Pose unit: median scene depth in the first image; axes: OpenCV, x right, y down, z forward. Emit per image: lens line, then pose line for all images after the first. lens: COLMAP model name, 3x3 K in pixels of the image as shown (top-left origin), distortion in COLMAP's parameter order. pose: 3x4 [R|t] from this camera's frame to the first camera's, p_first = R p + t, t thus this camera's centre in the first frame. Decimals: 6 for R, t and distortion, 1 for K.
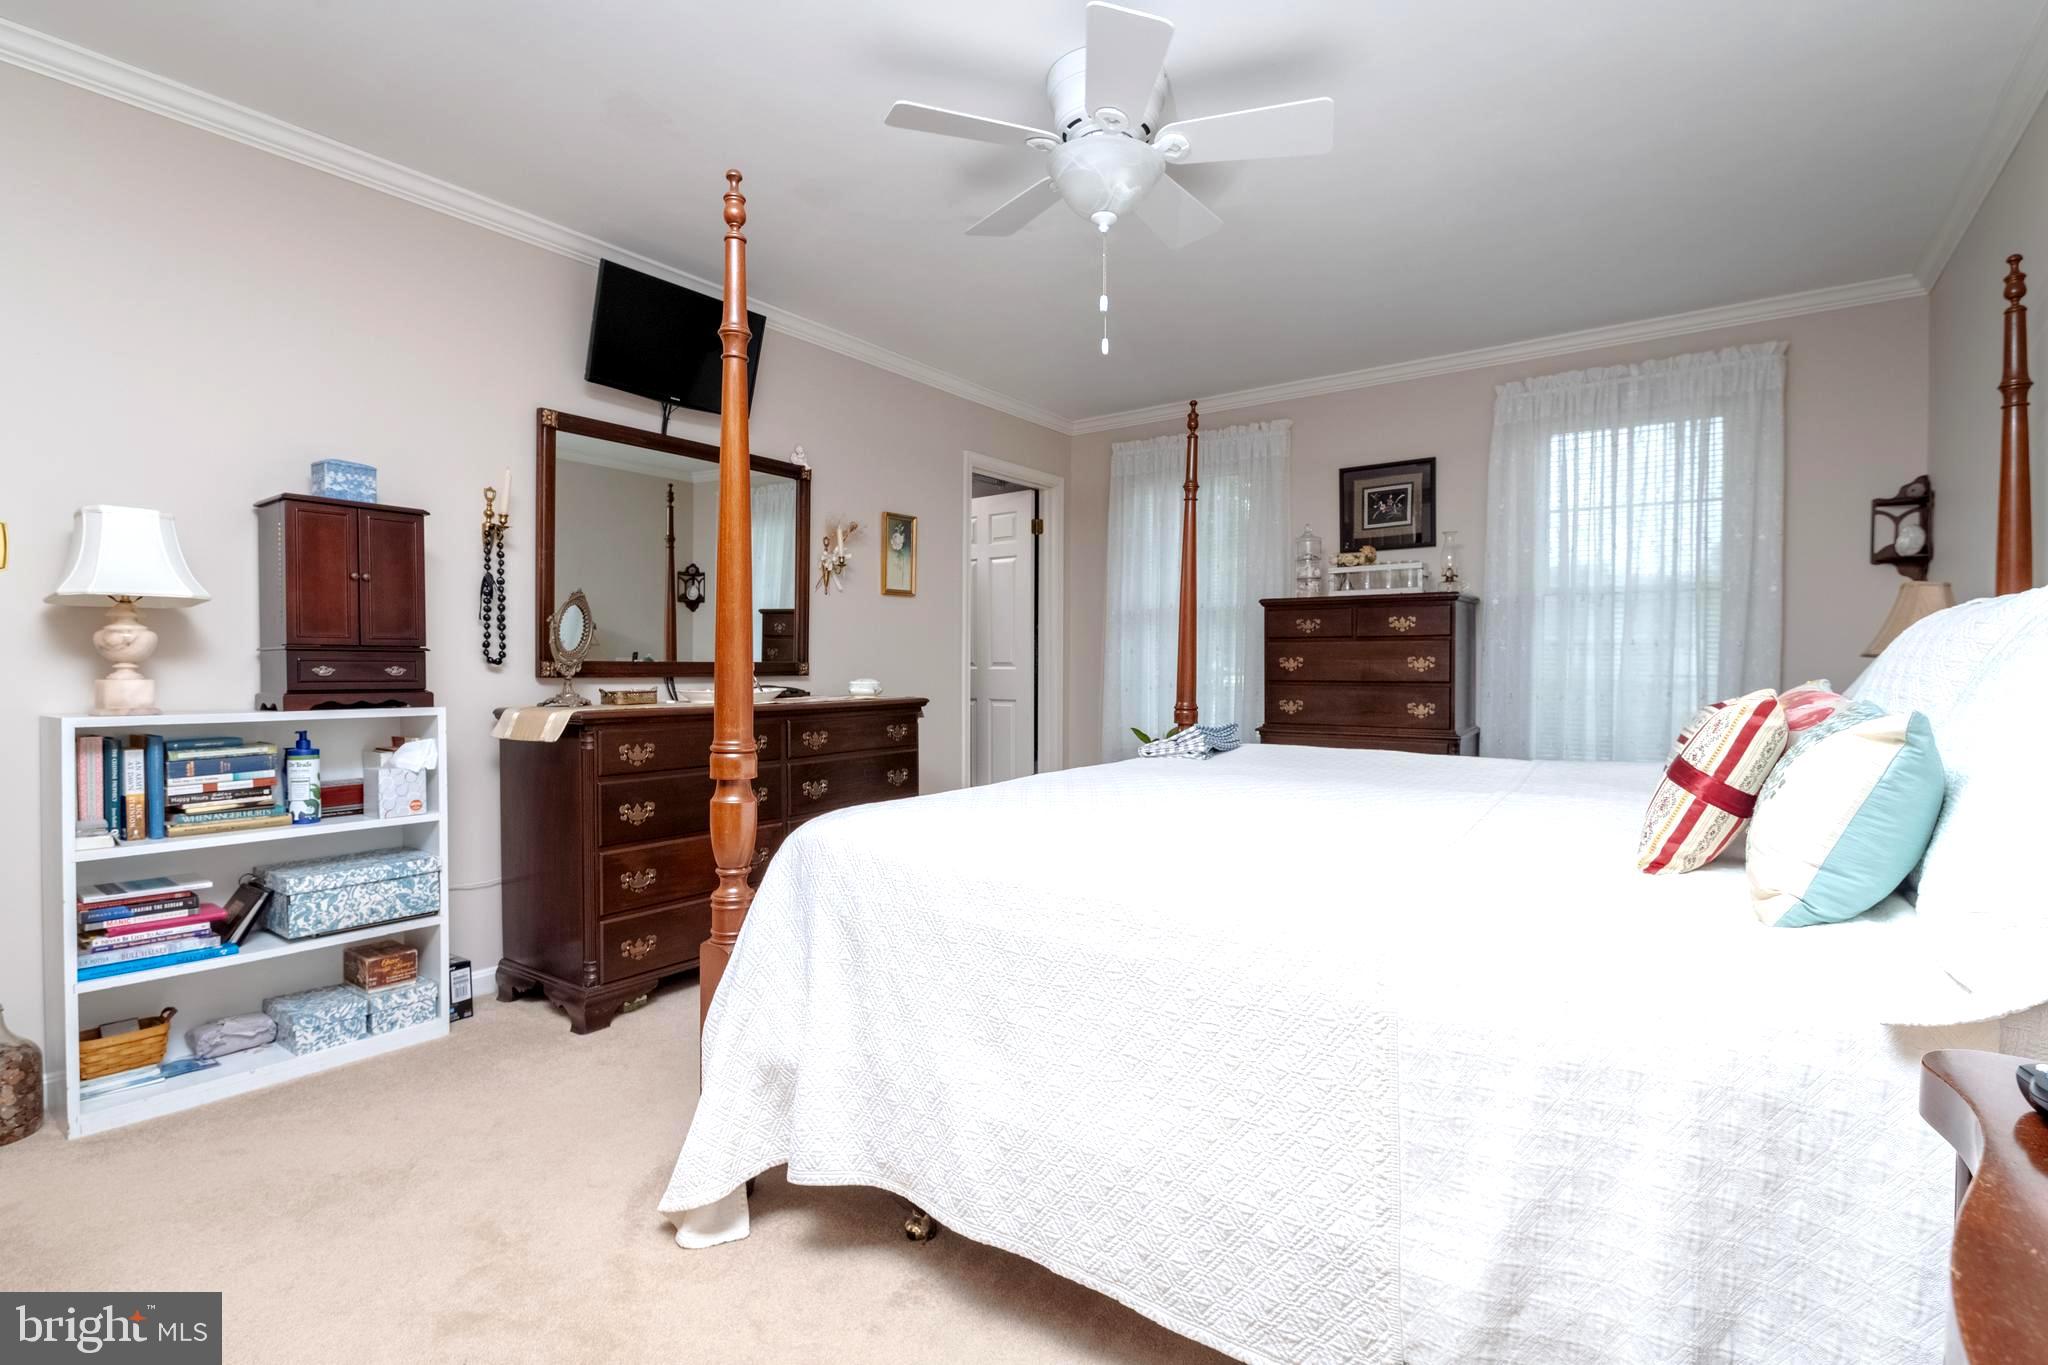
lens RADIAL K [[955.1, 0, 1039.2], [0, 955.1, 679.1], [0, 0, 1]] dist [-0.002391, -0.000815]
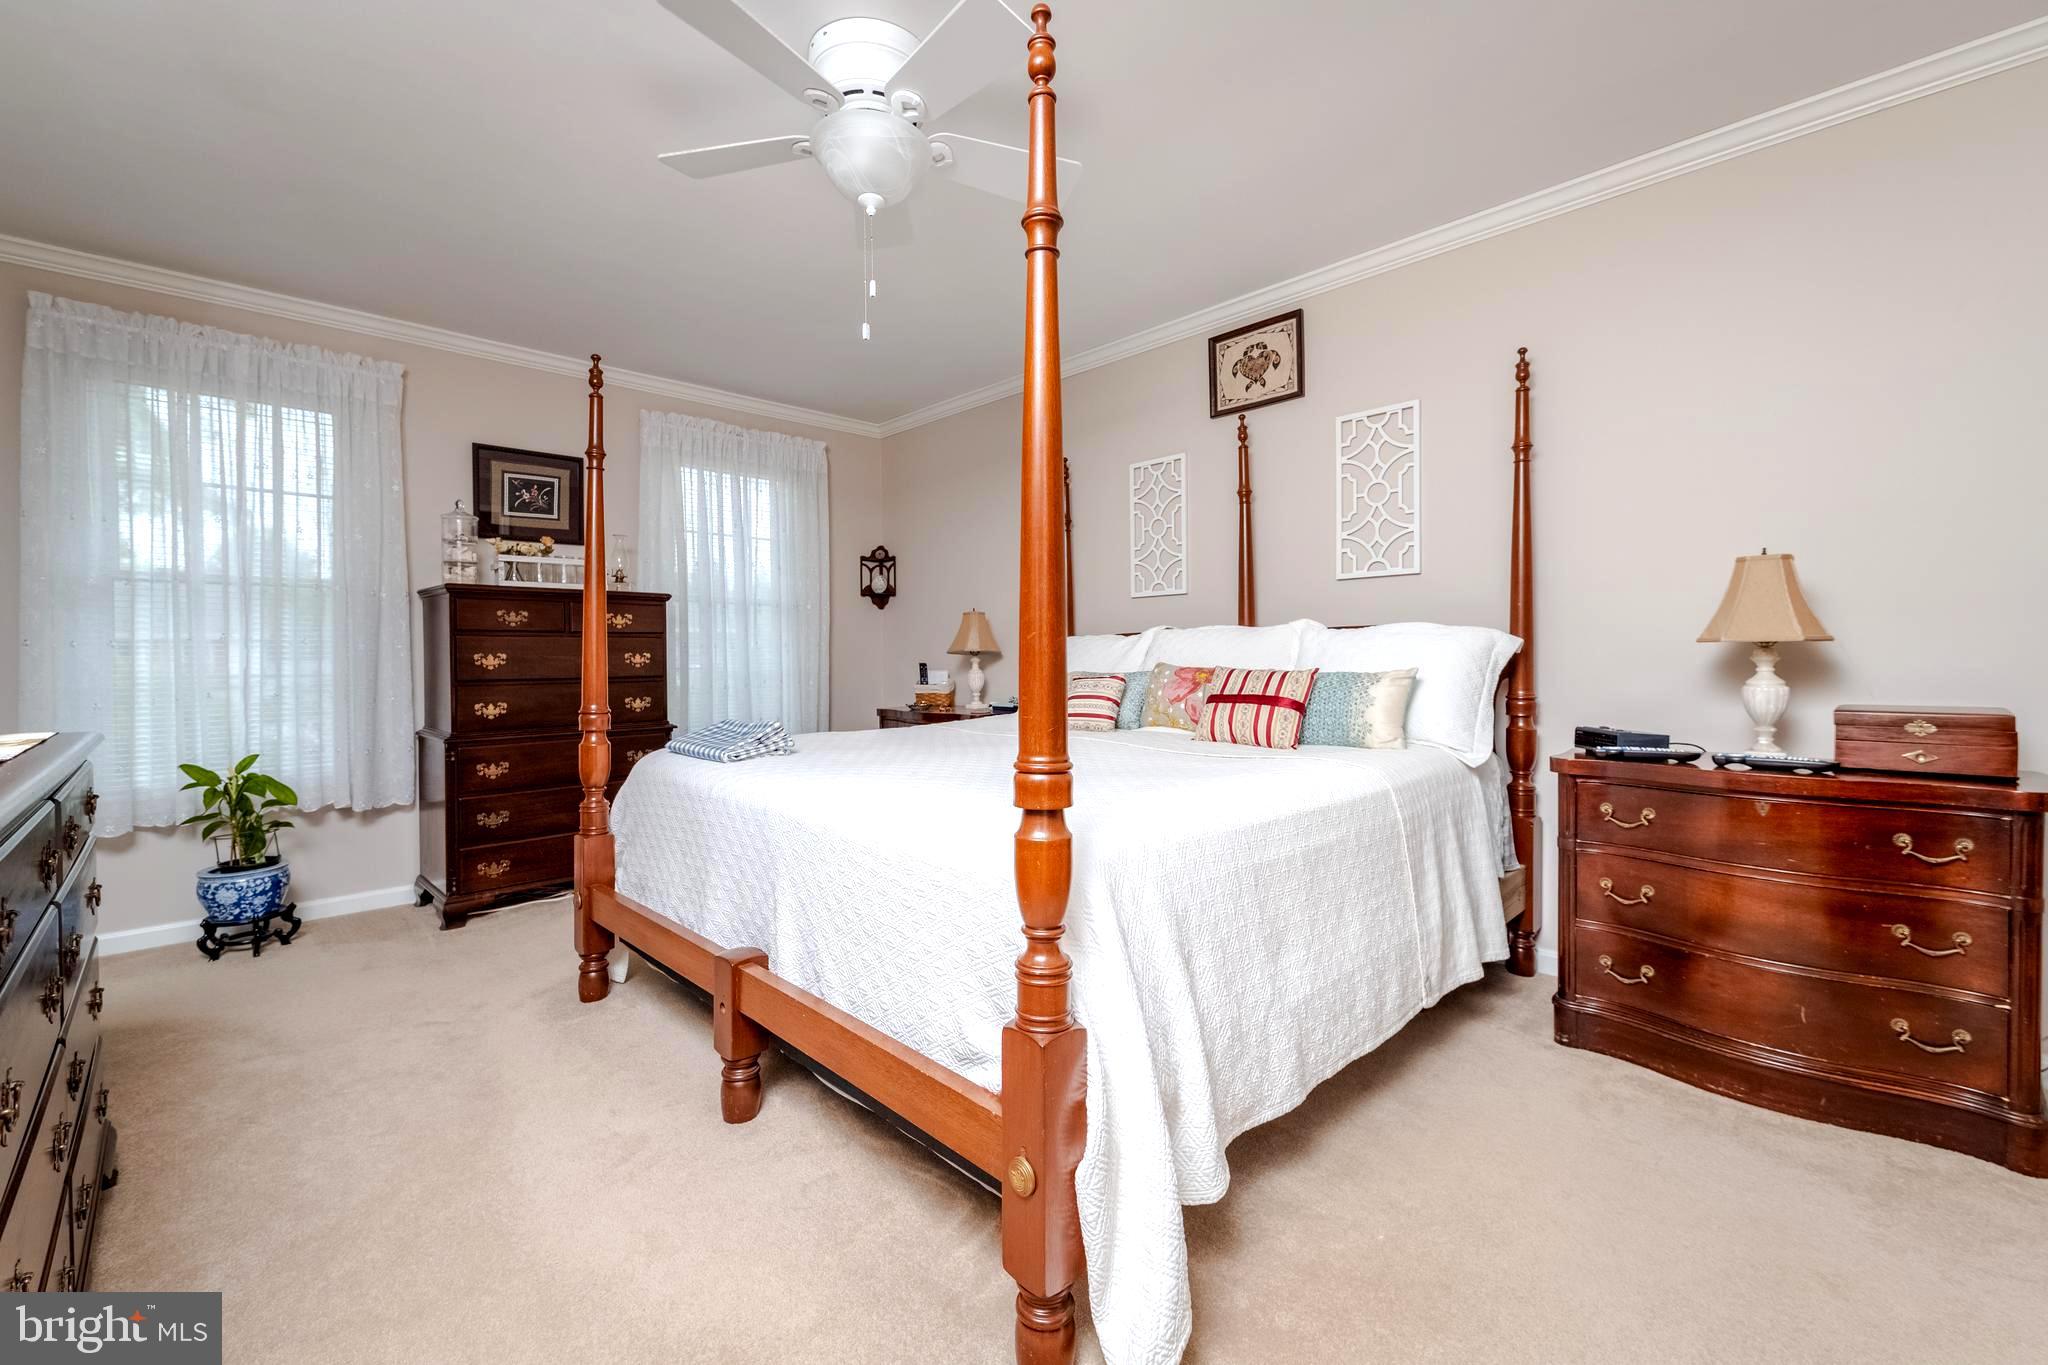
lens RADIAL K [[861.8, 0, 1025.2], [0, 861.8, 667.2], [0, 0, 1]] dist [-0.001533, -0.000140]
pose [[0.179117, -0.014611, 0.983719, -0.429618], [0.023298, 0.999672, 0.010606, -0.007317], [-0.983552, 0.021019, 0.179399, 0.386952]]
